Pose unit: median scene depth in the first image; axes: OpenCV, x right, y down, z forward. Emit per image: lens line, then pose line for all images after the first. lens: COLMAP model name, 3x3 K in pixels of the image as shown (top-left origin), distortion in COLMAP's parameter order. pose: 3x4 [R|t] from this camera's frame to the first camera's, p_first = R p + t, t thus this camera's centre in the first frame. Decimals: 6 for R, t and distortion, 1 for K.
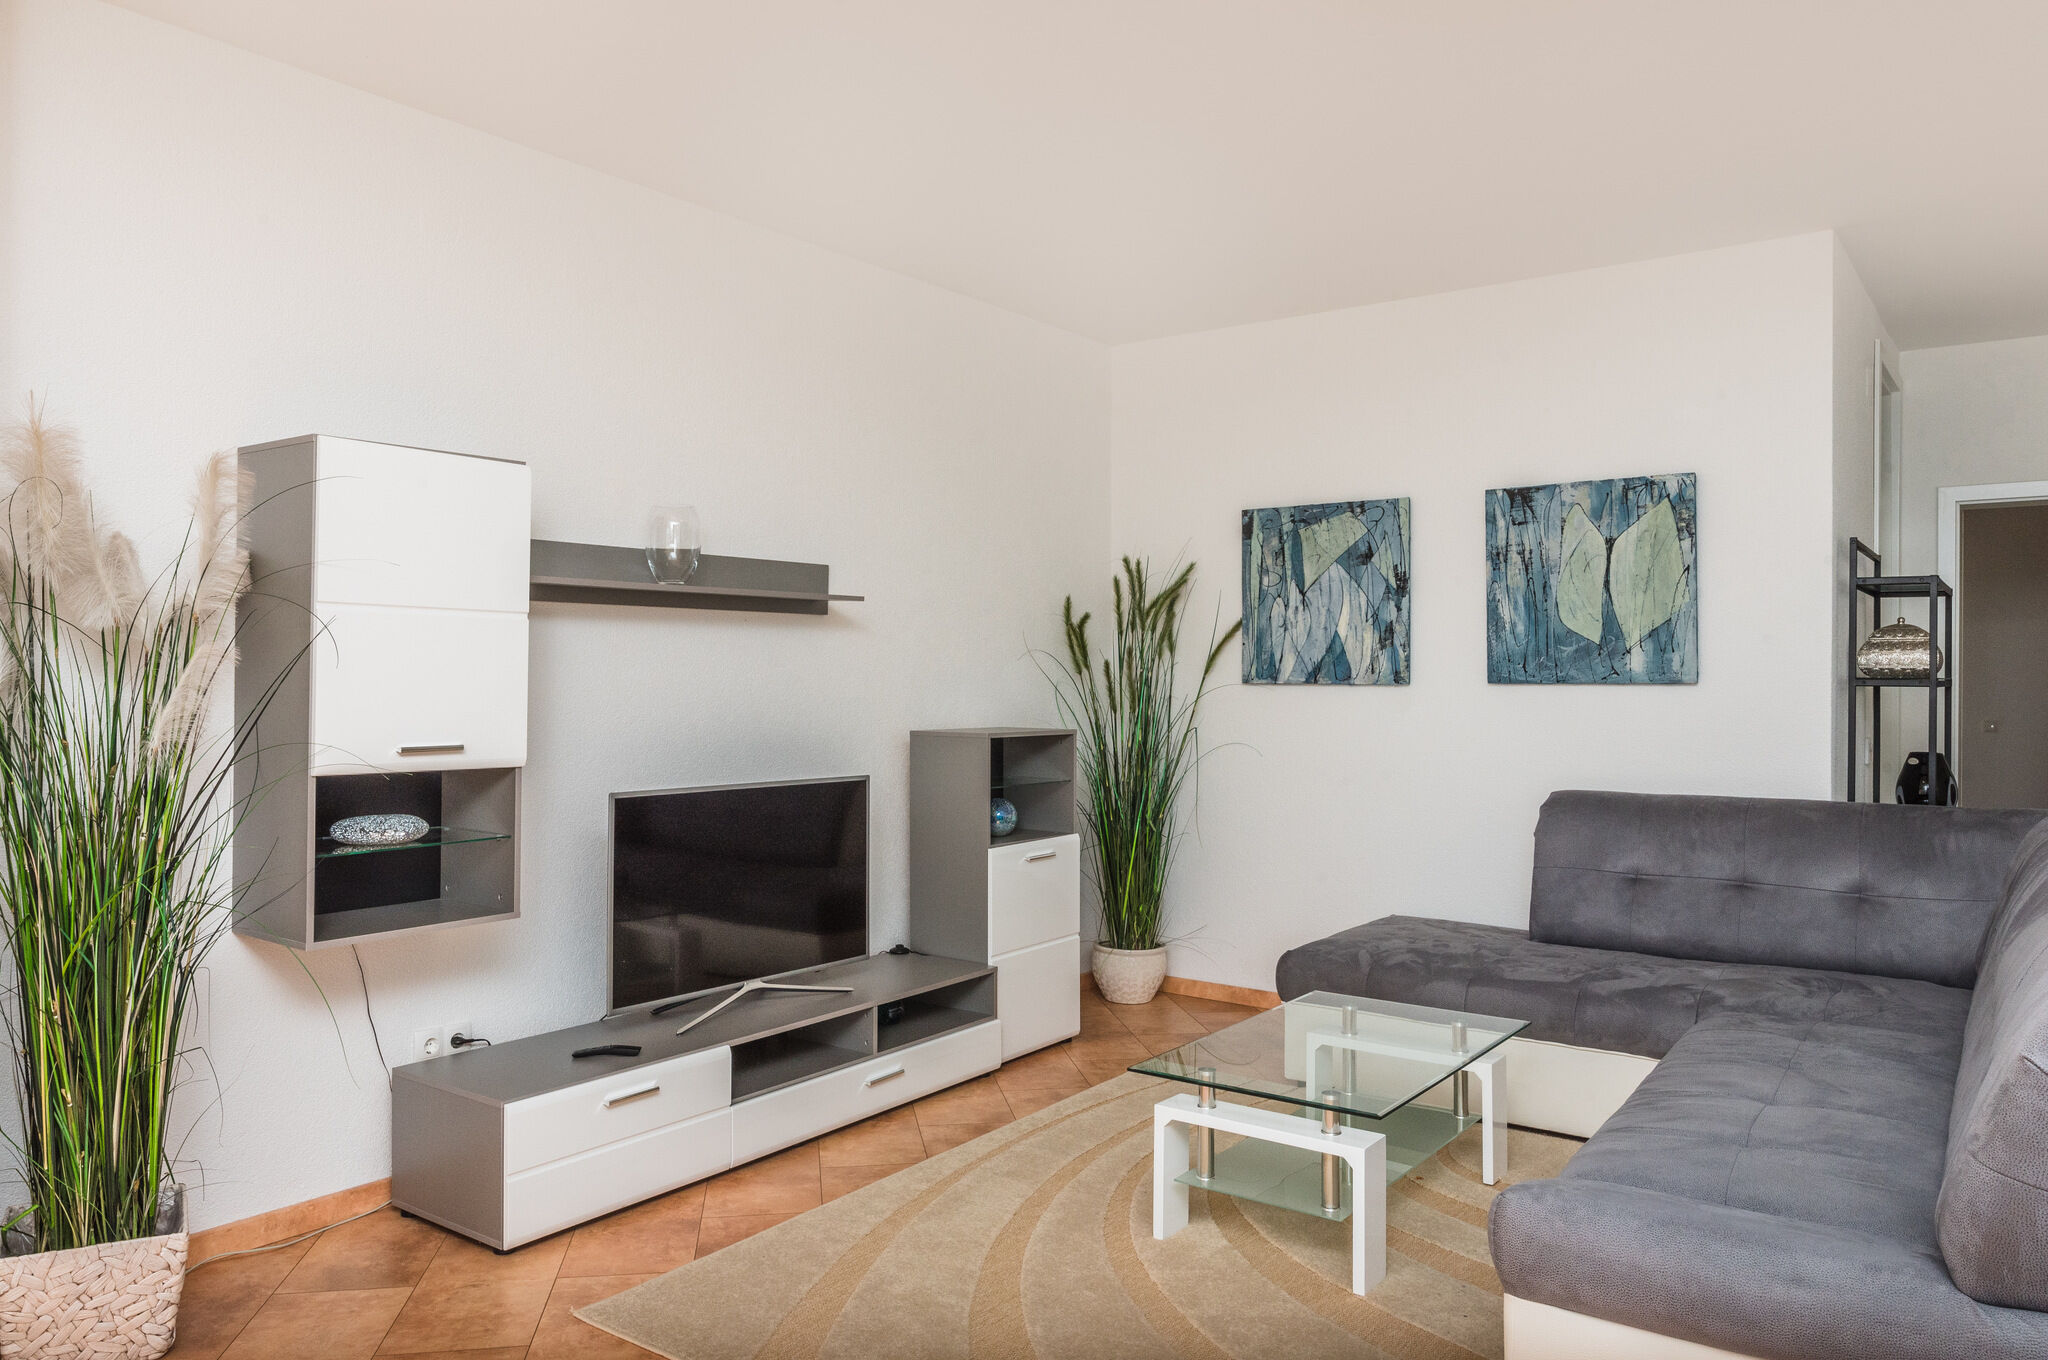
lens RADIAL K [[1422.0, 0, 998.2], [0, 1422.0, 672.5], [0, 0, 1]] dist [0.000644, -0.005089]
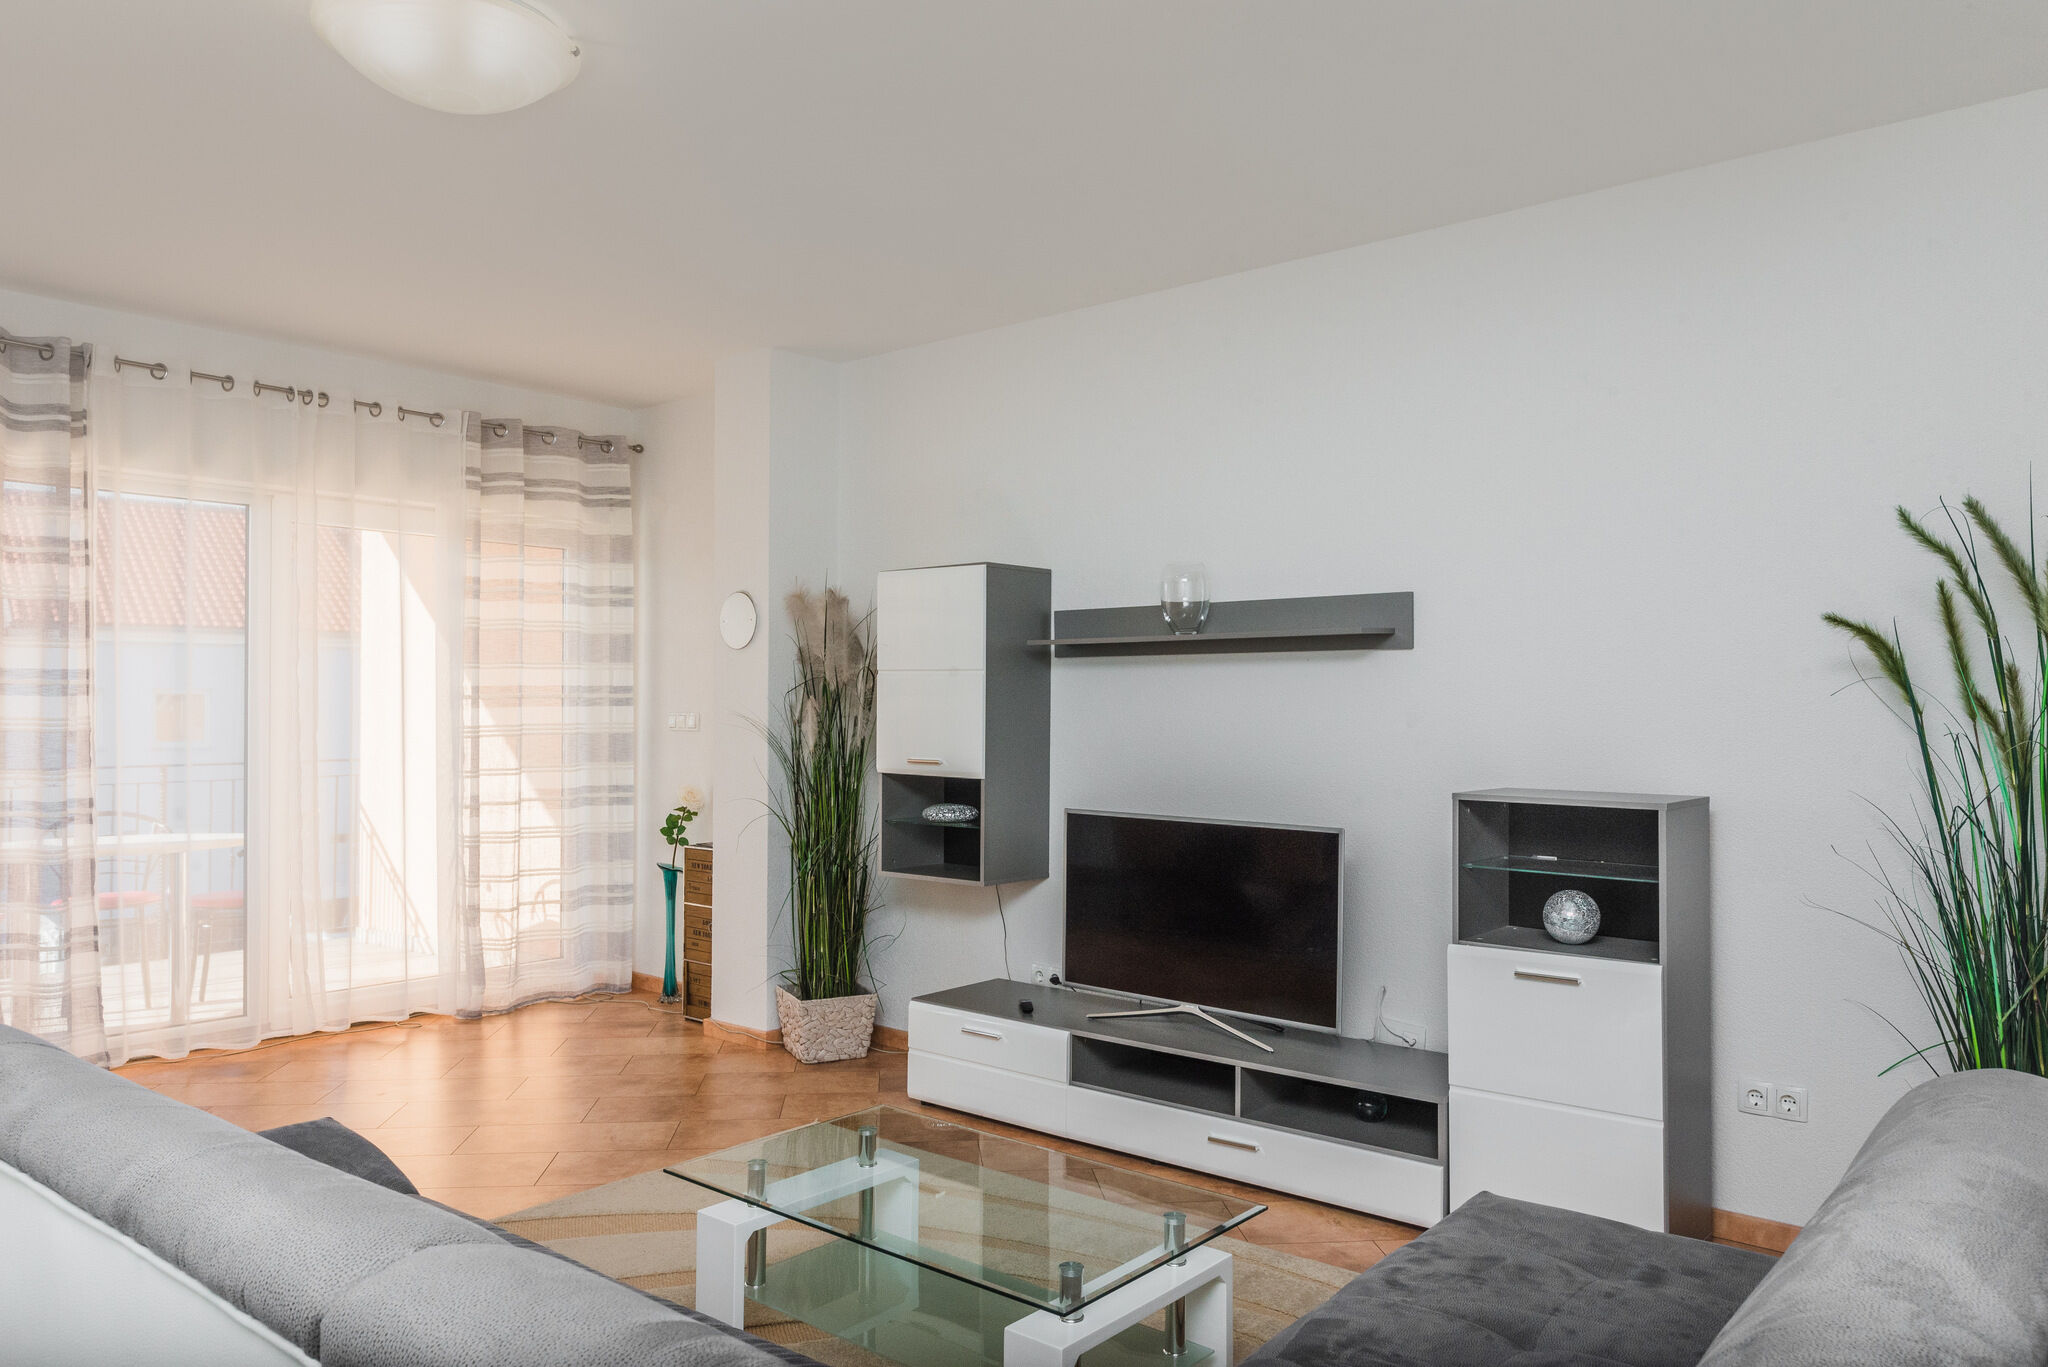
lens RADIAL K [[1422.0, 0, 1032.9], [0, 1422.0, 690.5], [0, 0, 1]] dist [0.000644, -0.005089]
pose [[-0.050925, -0.011038, -0.998641, 0.755658], [-0.002351, 0.999937, -0.010933, -0.004428], [0.998700, 0.001791, -0.050948, 0.792420]]
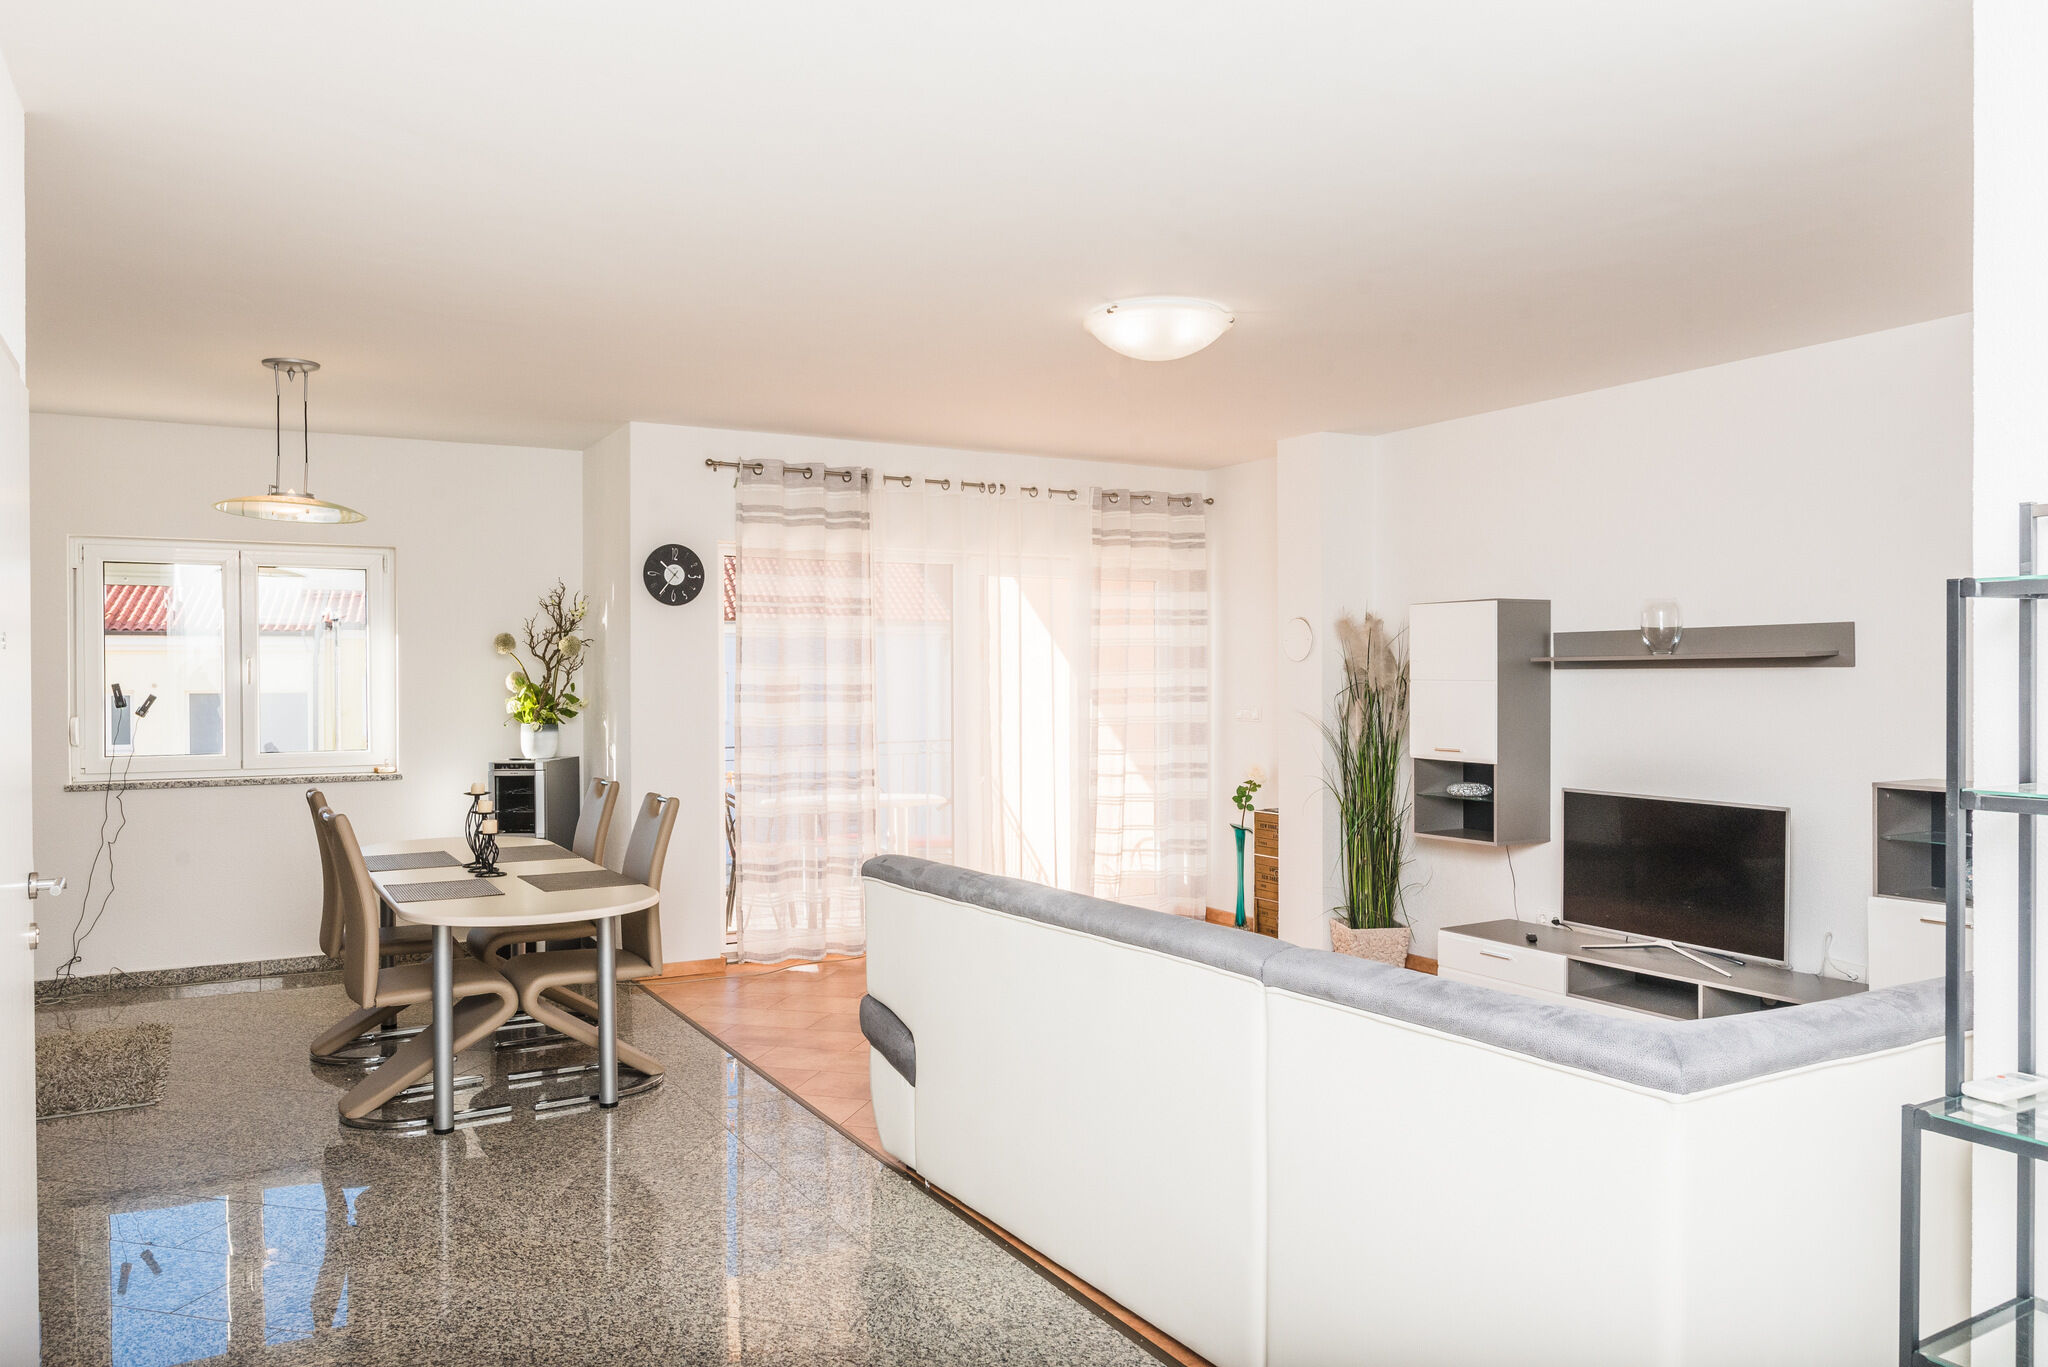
lens RADIAL K [[1422.0, 0, 1027.5], [0, 1422.0, 688.4], [0, 0, 1]] dist [0.000644, -0.005089]
pose [[-0.387414, 0.008135, -0.921870, 1.129013], [0.005828, 0.999963, 0.006374, -0.033280], [0.921887, -0.002903, -0.387447, 0.816568]]
